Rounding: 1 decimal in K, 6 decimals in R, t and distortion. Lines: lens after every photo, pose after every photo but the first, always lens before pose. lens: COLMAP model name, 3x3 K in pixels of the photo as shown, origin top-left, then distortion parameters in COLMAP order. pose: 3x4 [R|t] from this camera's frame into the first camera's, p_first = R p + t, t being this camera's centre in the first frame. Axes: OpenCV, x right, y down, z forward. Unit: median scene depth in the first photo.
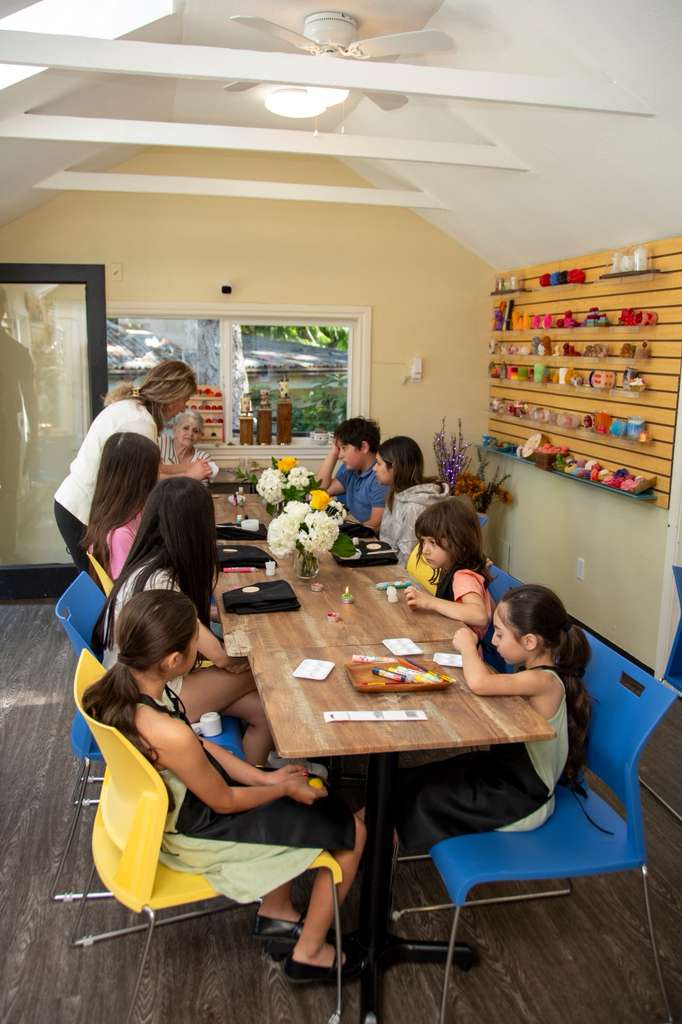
lens RADIAL K [[926.4, 0, 341.0], [0, 926.4, 512.0], [0, 0, 1]] dist [-0.011479, 0.000245]
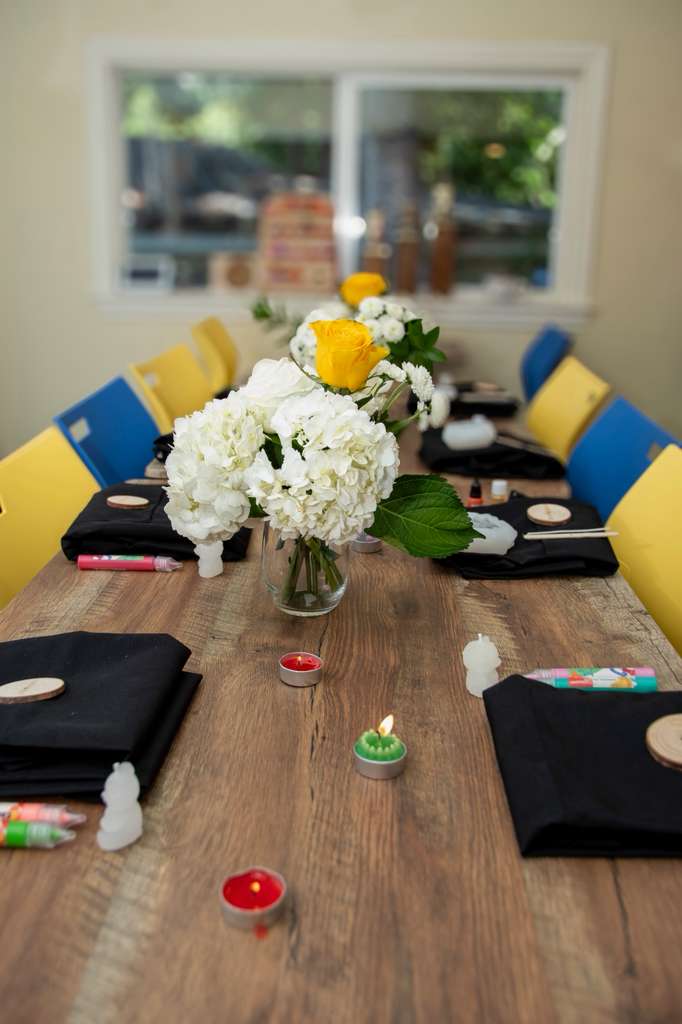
lens RADIAL K [[926.4, 0, 341.0], [0, 926.4, 512.0], [0, 0, 1]] dist [-0.011479, 0.000245]
pose [[0.968520, 0.068617, -0.239293, 0.045744], [-0.045752, 0.993951, 0.099837, 0.007171], [0.244697, -0.085746, 0.965801, 0.698738]]
